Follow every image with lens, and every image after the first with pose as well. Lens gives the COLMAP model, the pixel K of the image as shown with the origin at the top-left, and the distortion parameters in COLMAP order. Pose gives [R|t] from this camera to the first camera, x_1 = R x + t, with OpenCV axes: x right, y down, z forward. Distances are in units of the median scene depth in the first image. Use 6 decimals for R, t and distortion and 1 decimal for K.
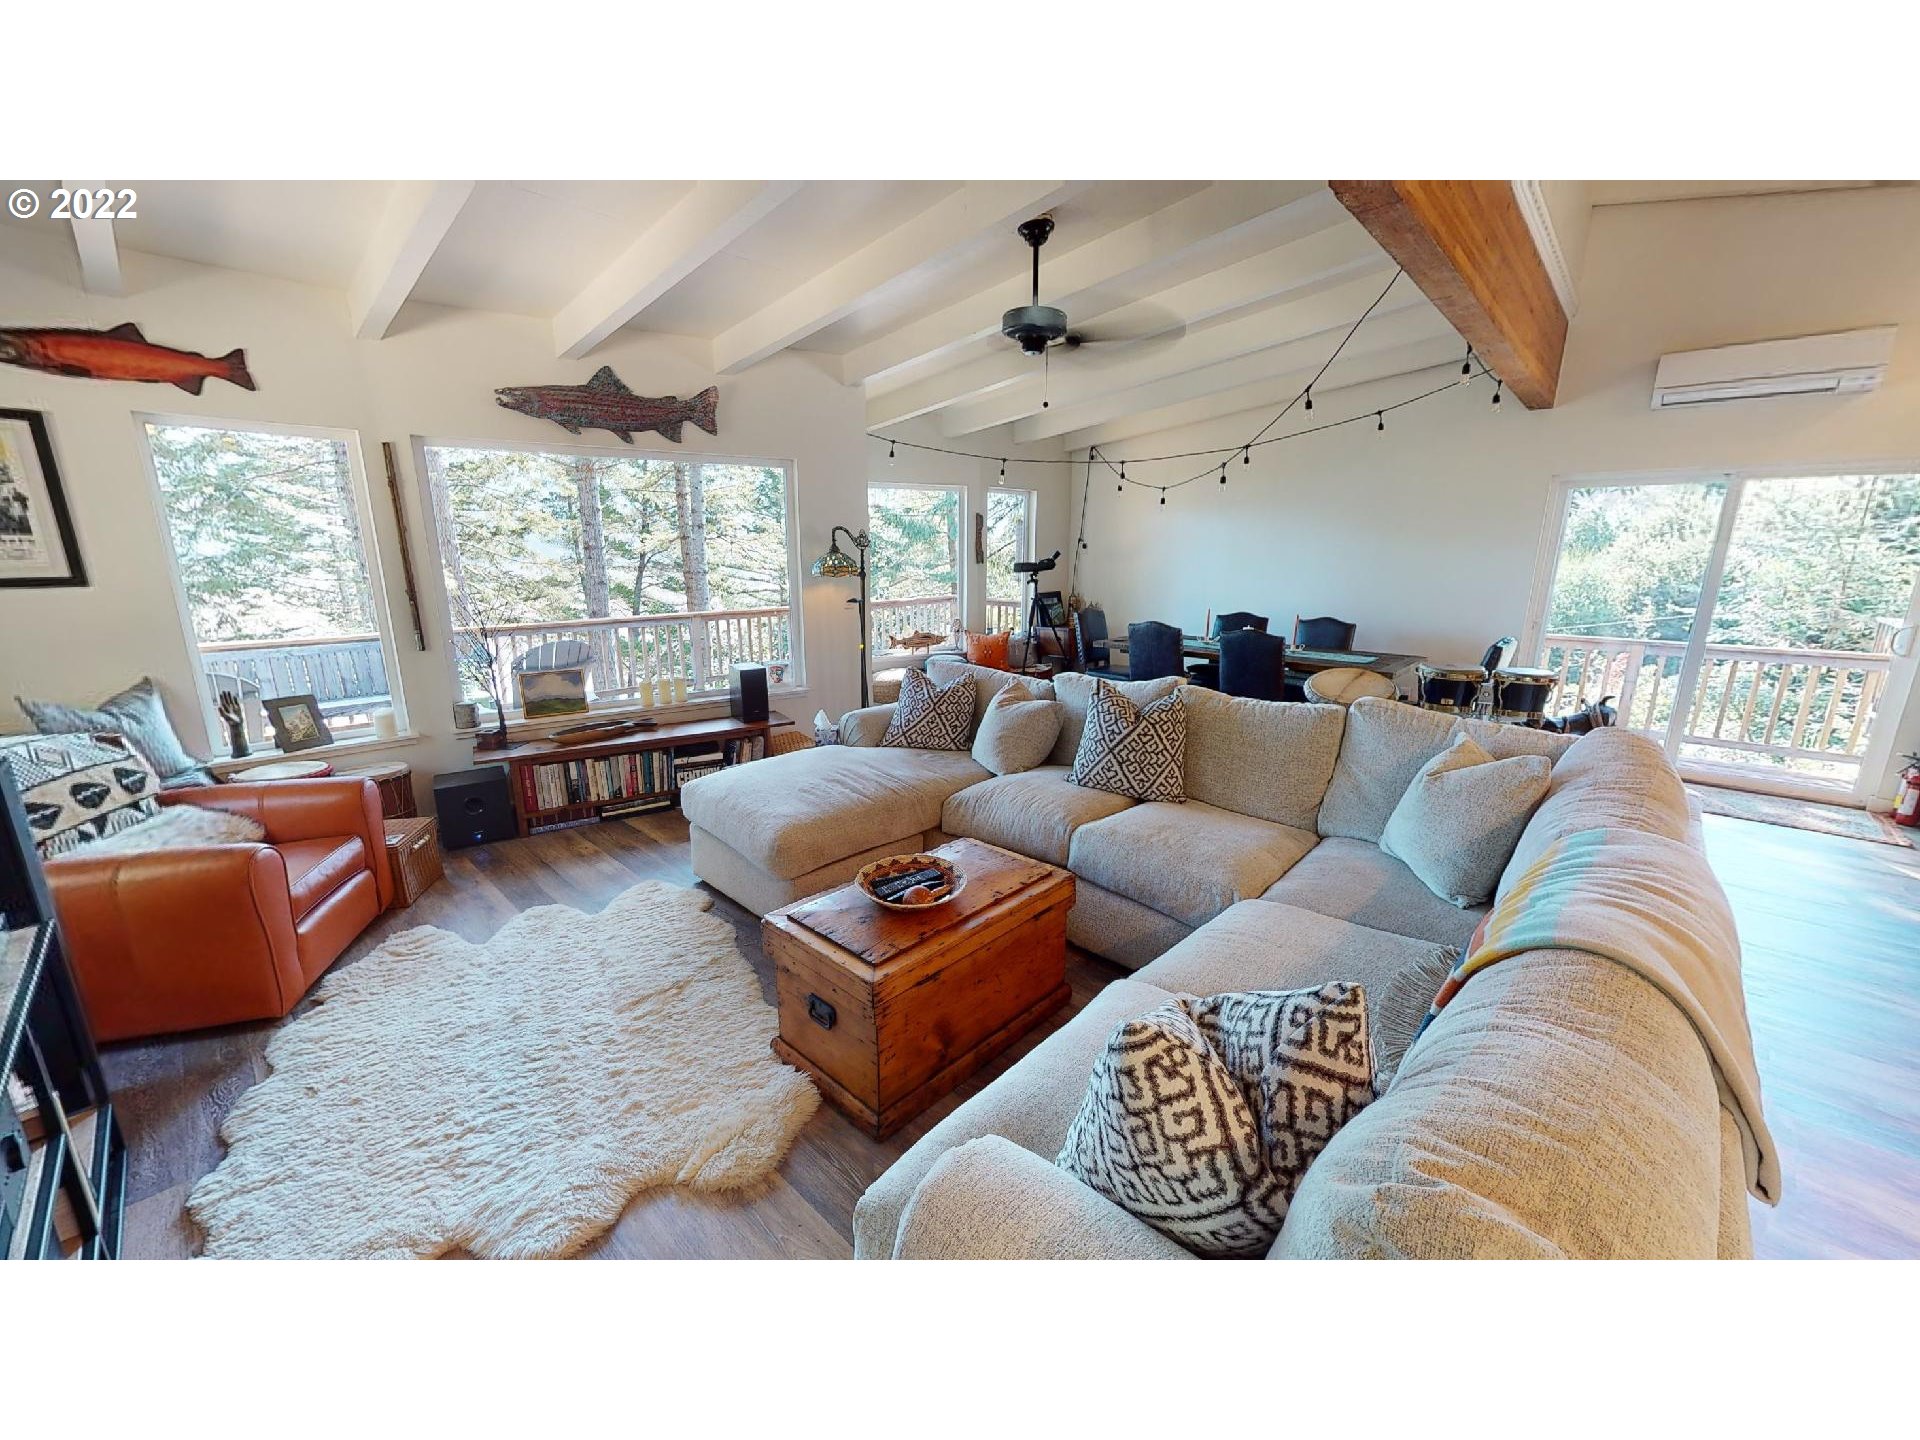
lens RADIAL K [[734.2, 0, 960.0], [0, 734.2, 720.0], [0, 0, 1]] dist [0.000019, -0.000524]
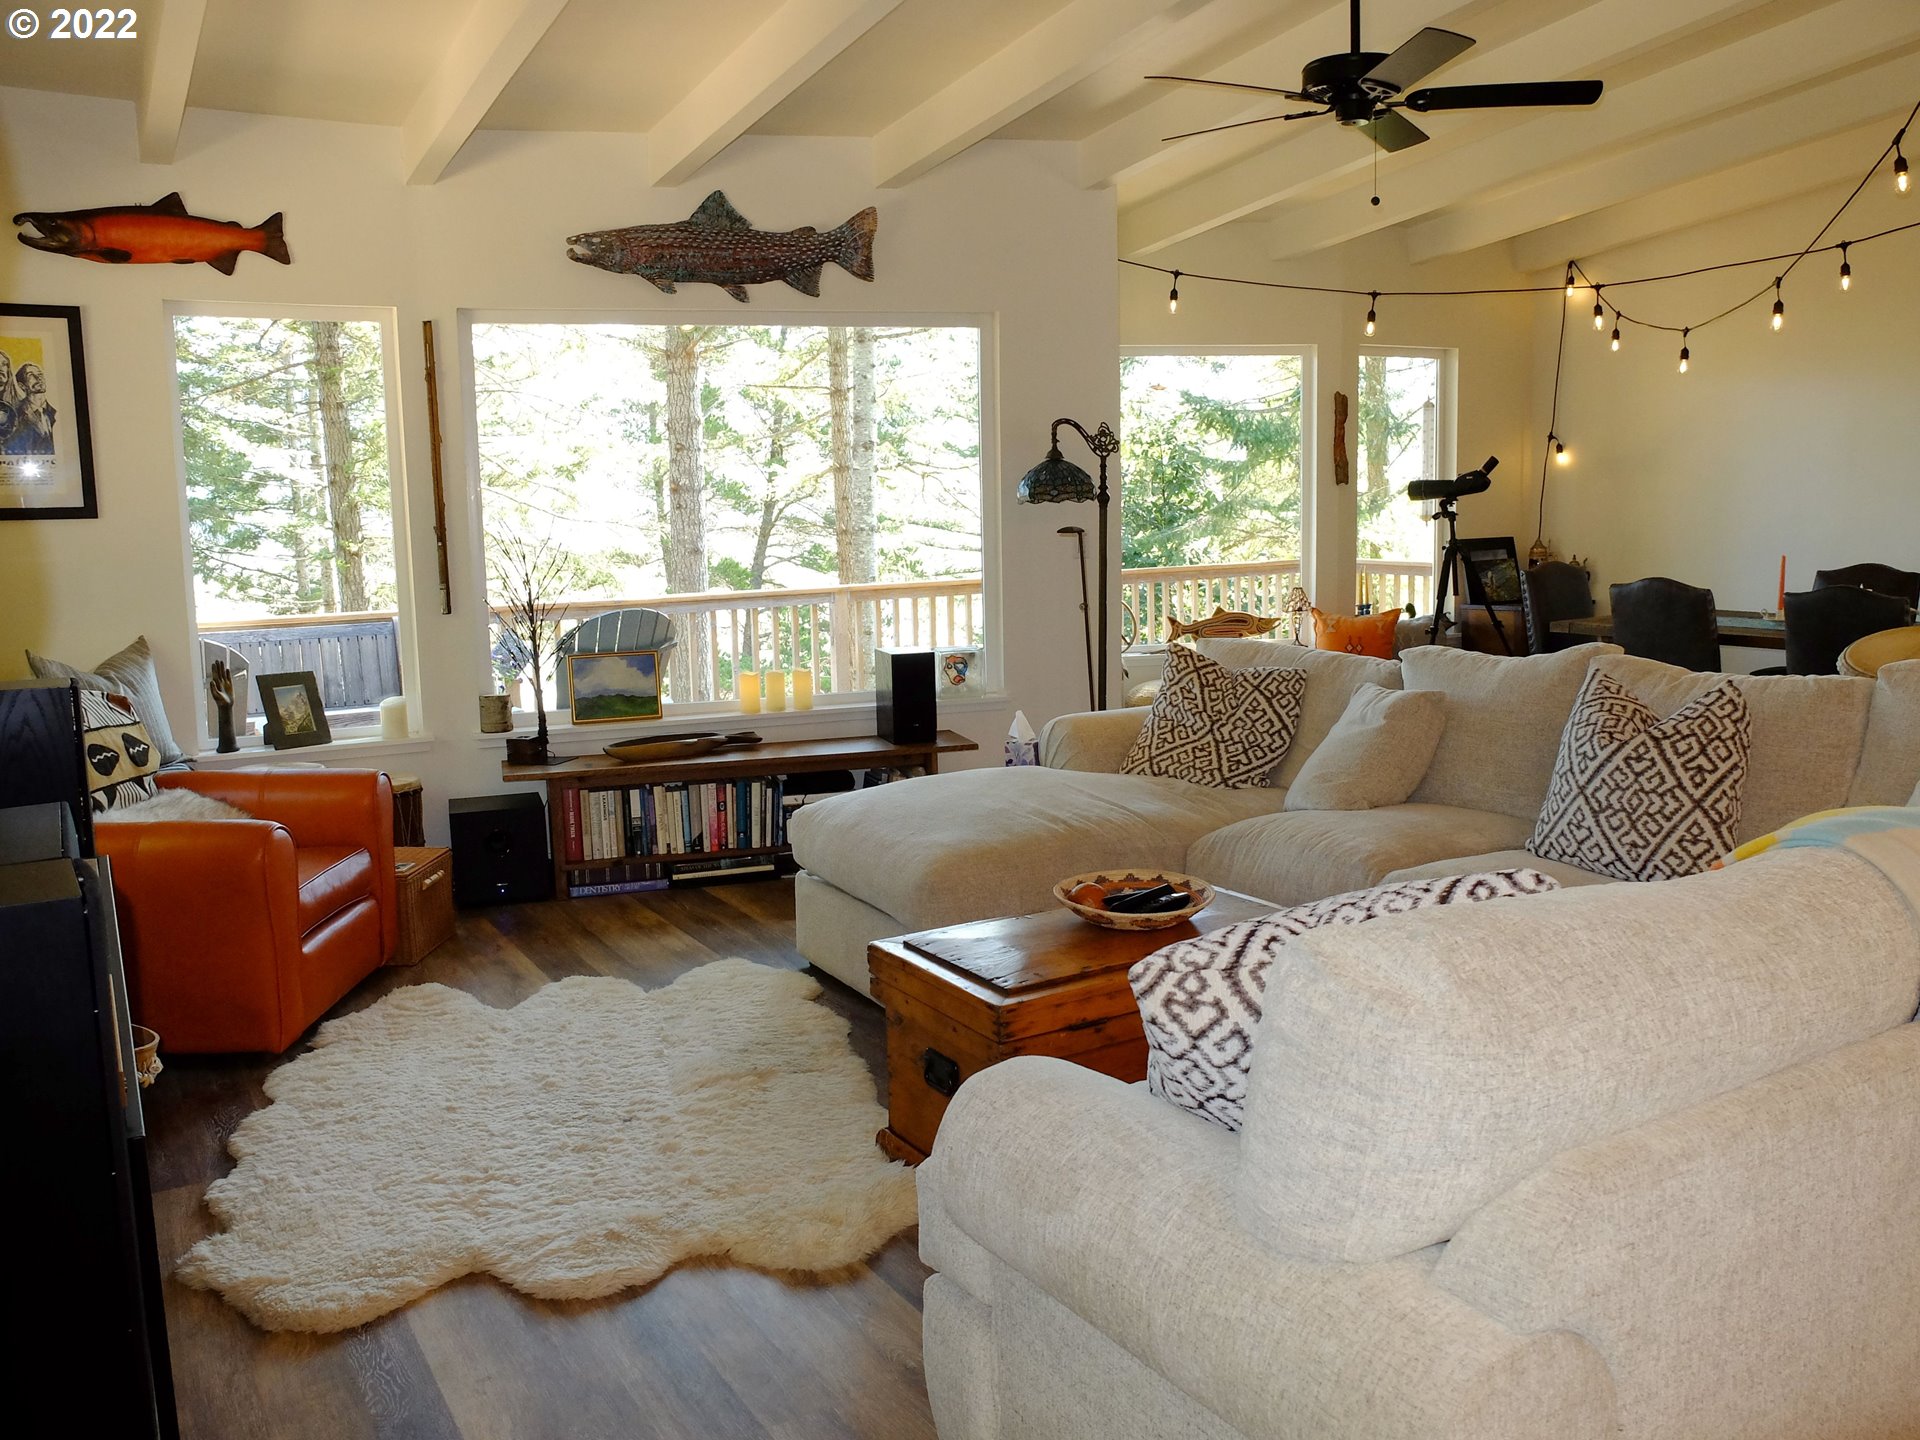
lens RADIAL K [[1567.2, 0, 964.8], [0, 1567.2, 713.1], [0, 0, 1]] dist [-0.031505, 0.010741]
pose [[0.961031, 0.014360, -0.276067, 0.127729], [-0.039392, 0.995573, -0.085344, 0.097311], [0.273619, 0.092893, 0.957342, -0.240423]]
